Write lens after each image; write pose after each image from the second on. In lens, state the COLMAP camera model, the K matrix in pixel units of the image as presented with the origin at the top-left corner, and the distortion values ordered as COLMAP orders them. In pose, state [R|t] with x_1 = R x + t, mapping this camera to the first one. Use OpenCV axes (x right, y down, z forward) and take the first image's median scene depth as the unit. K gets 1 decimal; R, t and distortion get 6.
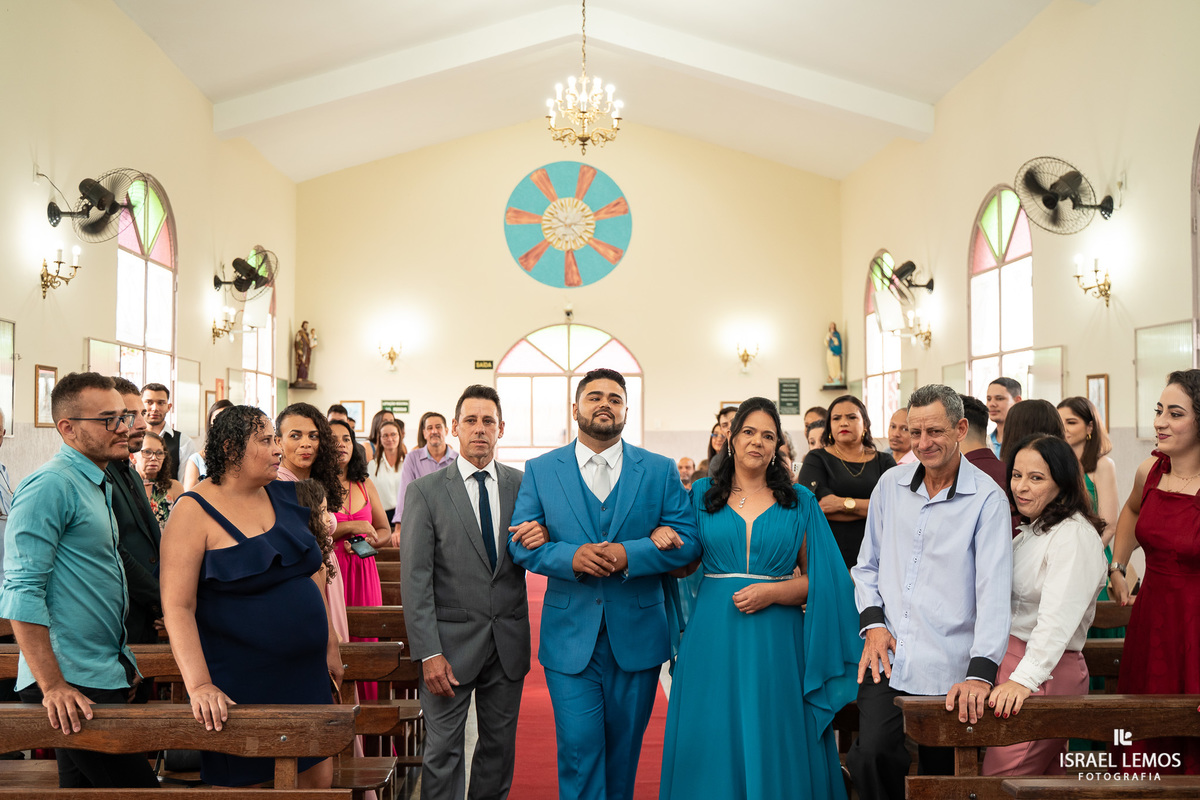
lens RADIAL K [[1164.8, 0, 593.0], [0, 1164.8, 384.6], [0, 0, 1]] dist [-0.025403, 0.000000]
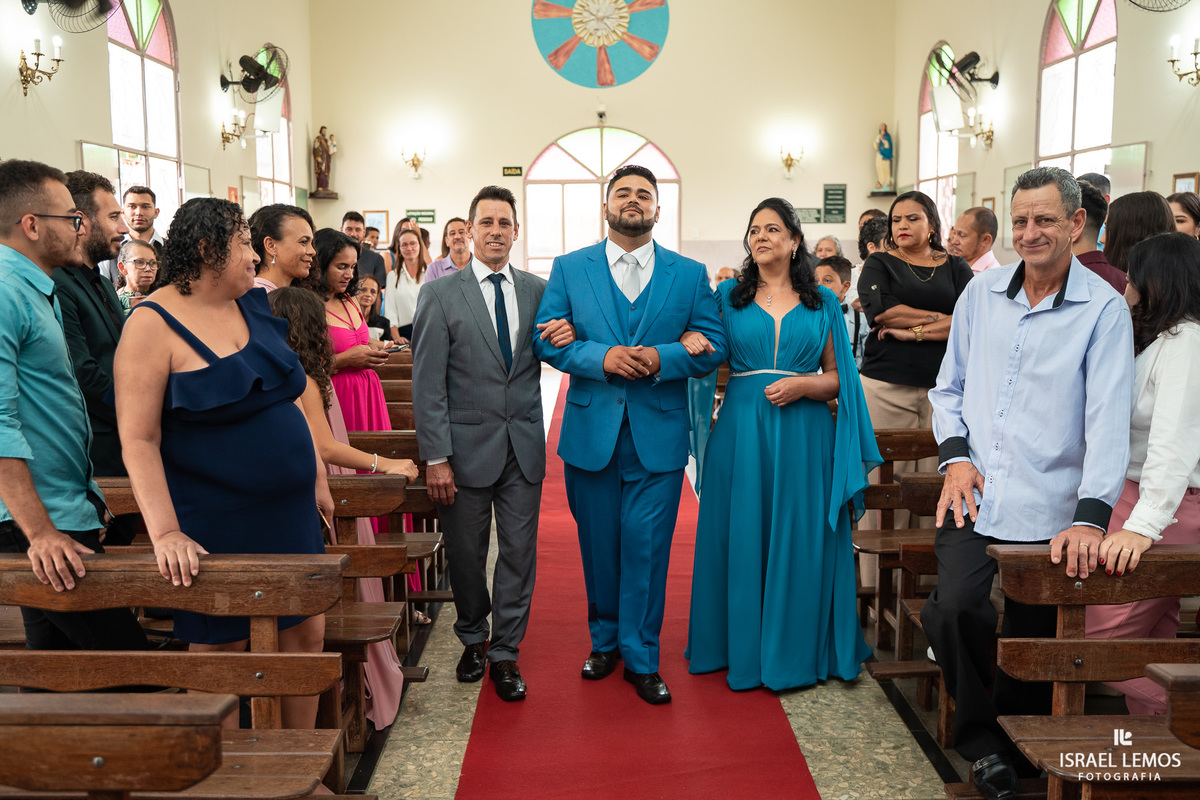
lens RADIAL K [[1164.8, 0, 593.4], [0, 1164.8, 389.5], [0, 0, 1]] dist [-0.025403, 0.000000]
pose [[0.999561, -0.001116, -0.029597, 0.000296], [0.005920, 0.986649, 0.162751, 0.005292], [0.029020, -0.162855, 0.986223, 0.047586]]
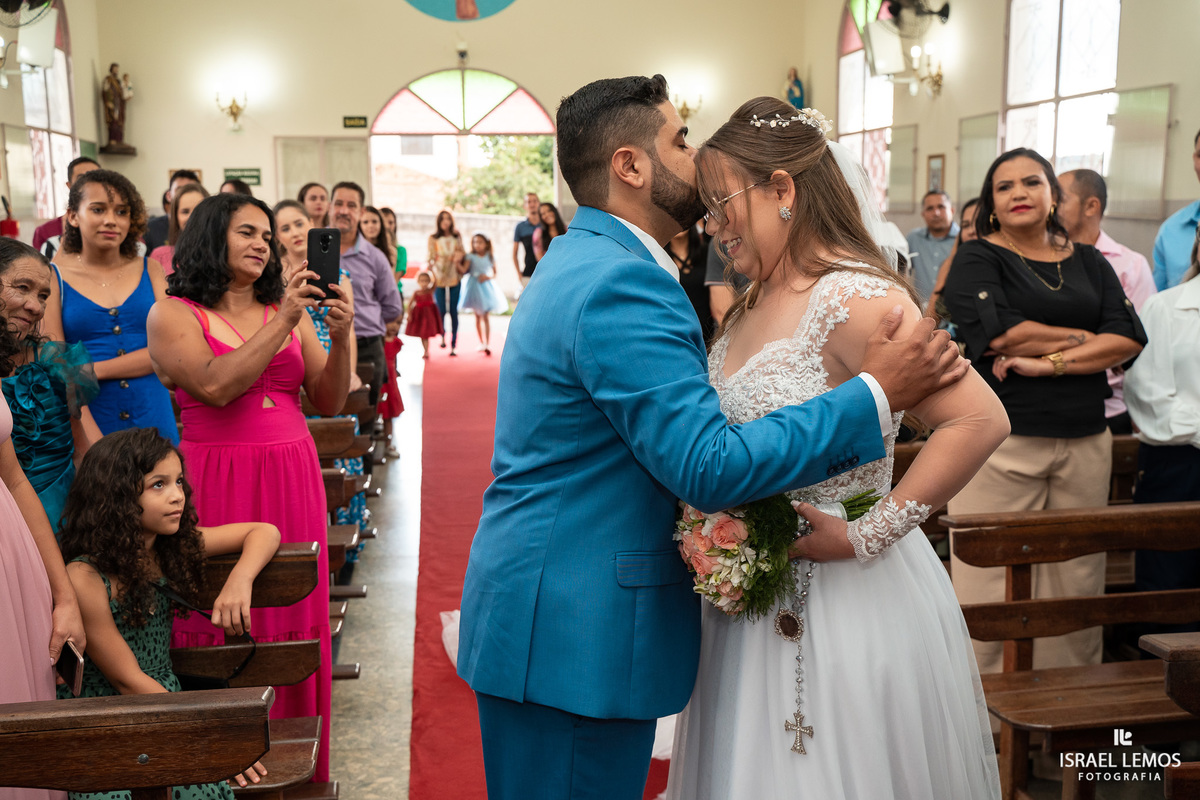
lens RADIAL K [[1232.6, 0, 597.8], [0, 1232.6, 402.7], [0, 0, 1]] dist [-0.005235, 0.000000]
pose [[0.994346, -0.024491, 0.103326, -0.027599], [0.003562, 0.980186, 0.198046, 0.005520], [-0.106129, -0.196558, 0.974731, 0.175043]]
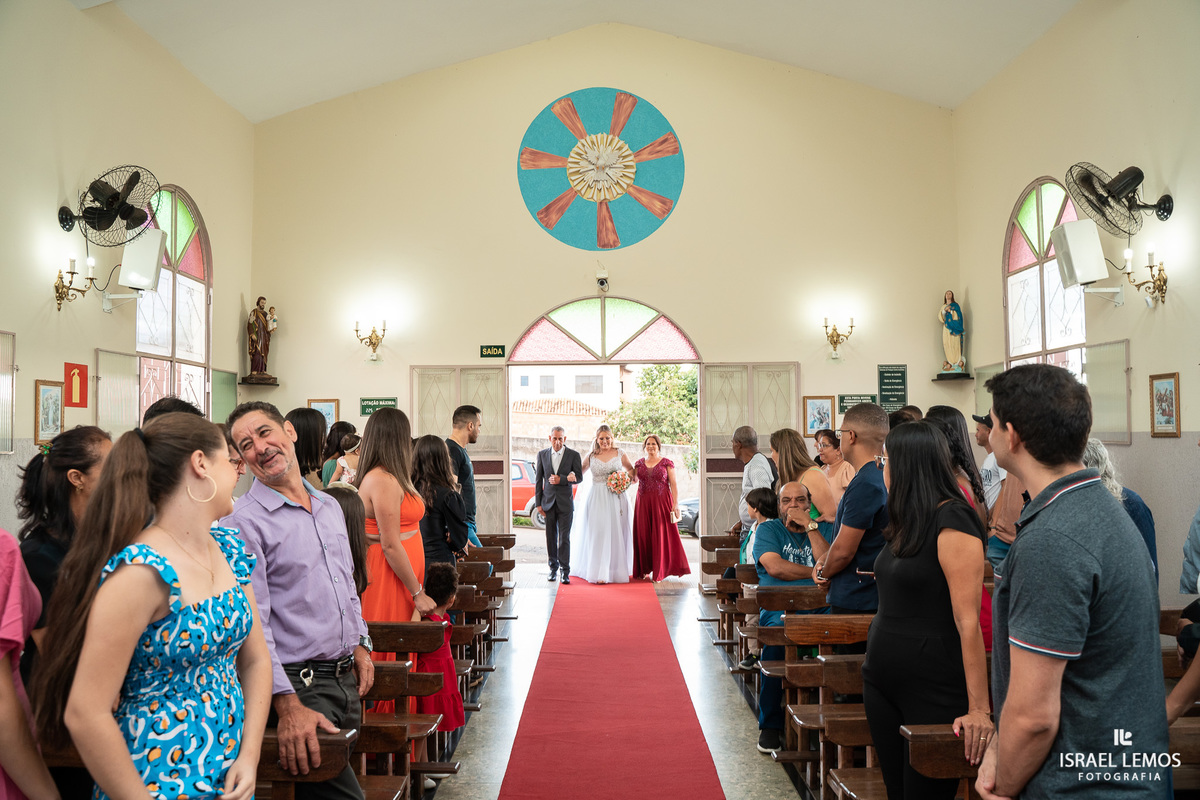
lens RADIAL K [[976.2, 0, 601.0], [0, 976.2, 387.2], [0, 0, 1]] dist [-0.100393, 0.062093]
pose [[0.999507, -0.009508, -0.029920, -0.004463], [0.009315, 0.999935, -0.006577, 0.014502], [0.029981, 0.006296, 0.999531, 0.458004]]
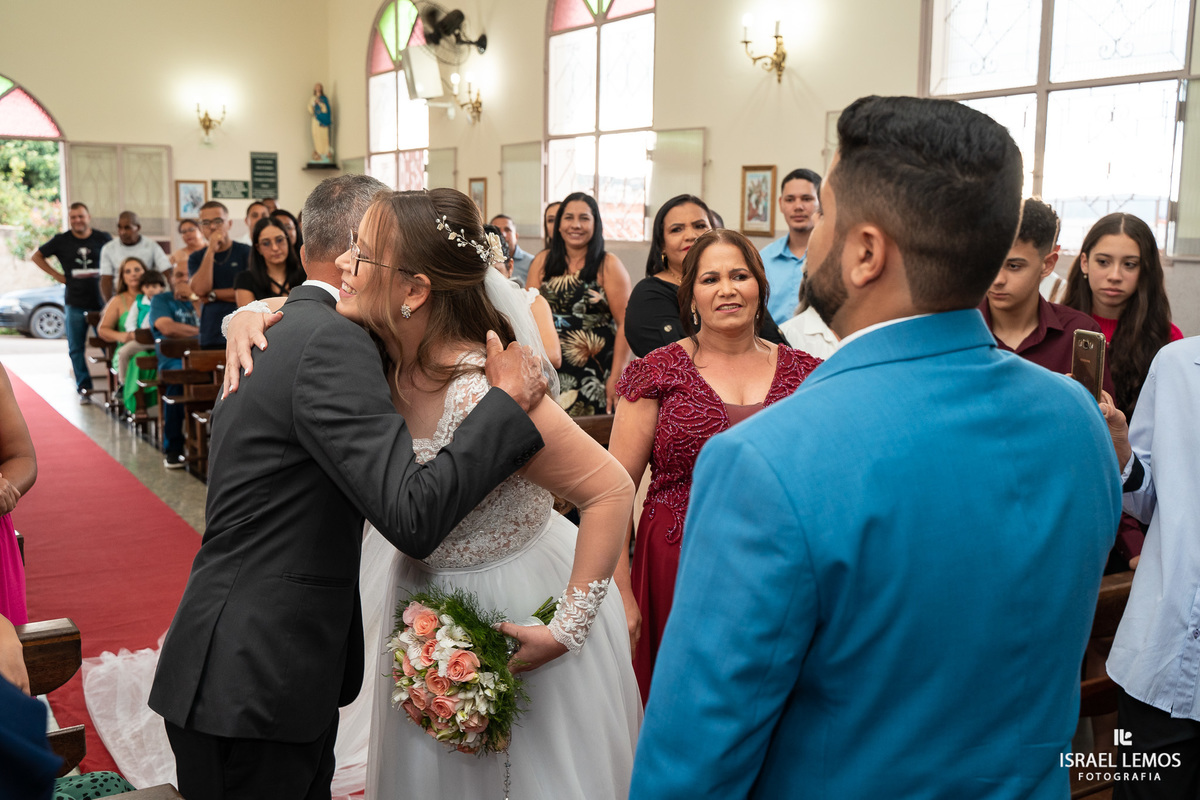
lens RADIAL K [[1232.6, 0, 596.9], [0, 1232.6, 390.7], [0, 0, 1]] dist [-0.005235, 0.000000]
pose [[0.866249, -0.059032, 0.496112, -0.077240], [-0.033282, 0.983971, 0.175195, -0.000448], [-0.498502, -0.168274, 0.850400, 0.186497]]
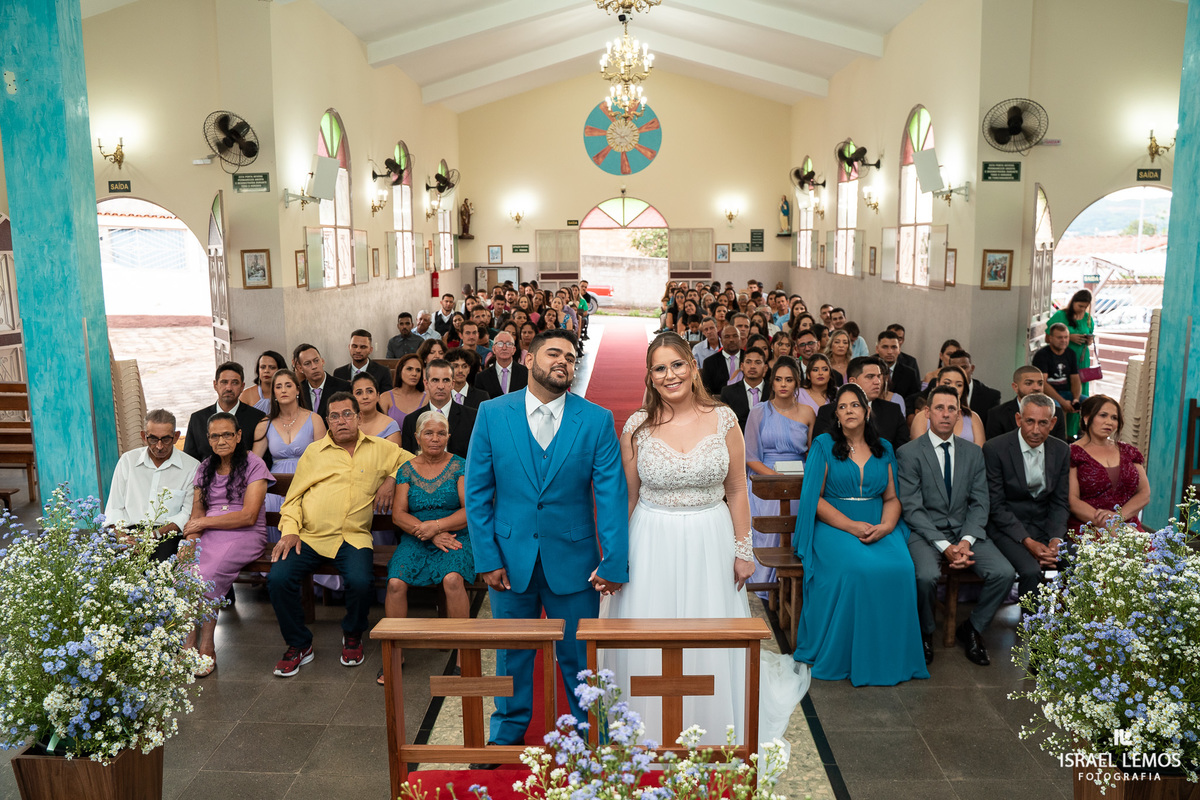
lens RADIAL K [[976.2, 0, 600.6], [0, 976.2, 389.4], [0, 0, 1]] dist [-0.100393, 0.062093]
pose [[0.998277, -0.000875, -0.058677, 0.034805], [0.012225, 0.981055, 0.193346, -0.065760], [0.057396, -0.193730, 0.979375, -0.514851]]
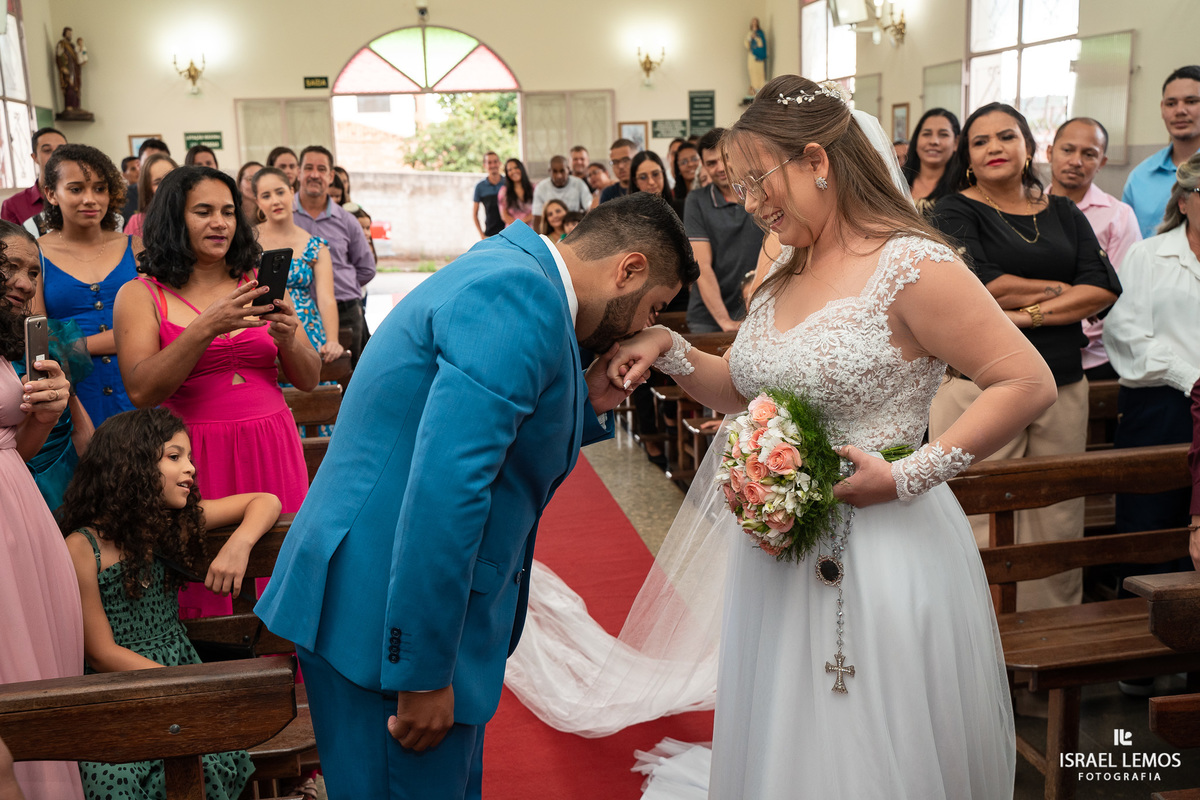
lens RADIAL K [[1232.6, 0, 598.2], [0, 1232.6, 402.1], [0, 0, 1]] dist [-0.005235, 0.000000]
pose [[0.989918, -0.056756, 0.129776, -0.033270], [0.024996, 0.971829, 0.234356, 0.002837], [-0.139421, -0.228749, 0.963450, 0.171733]]
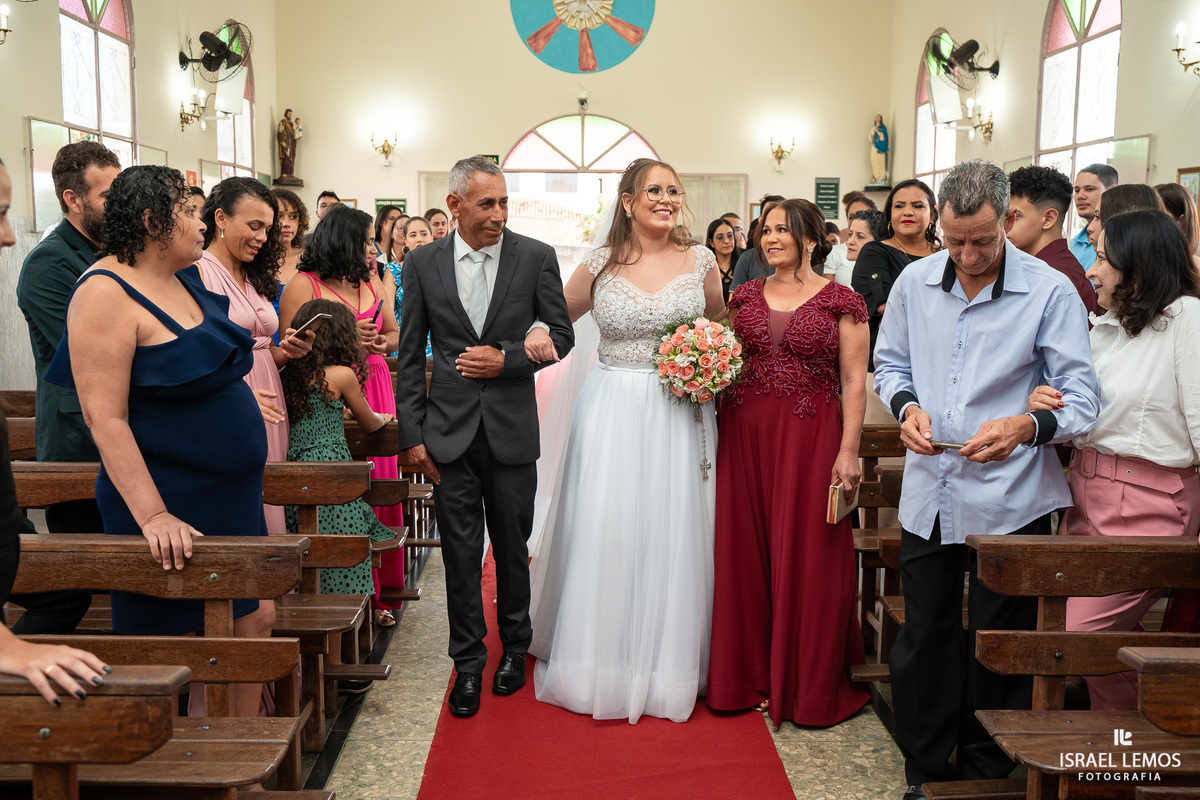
lens RADIAL K [[1232.6, 0, 593.7], [0, 1232.6, 388.5], [0, 0, 1]] dist [-0.005235, 0.000000]
pose [[0.999869, 0.009854, -0.012849, 0.002220], [-0.007712, 0.987536, 0.157206, 0.008728], [0.014238, -0.157086, 0.987482, 0.040972]]
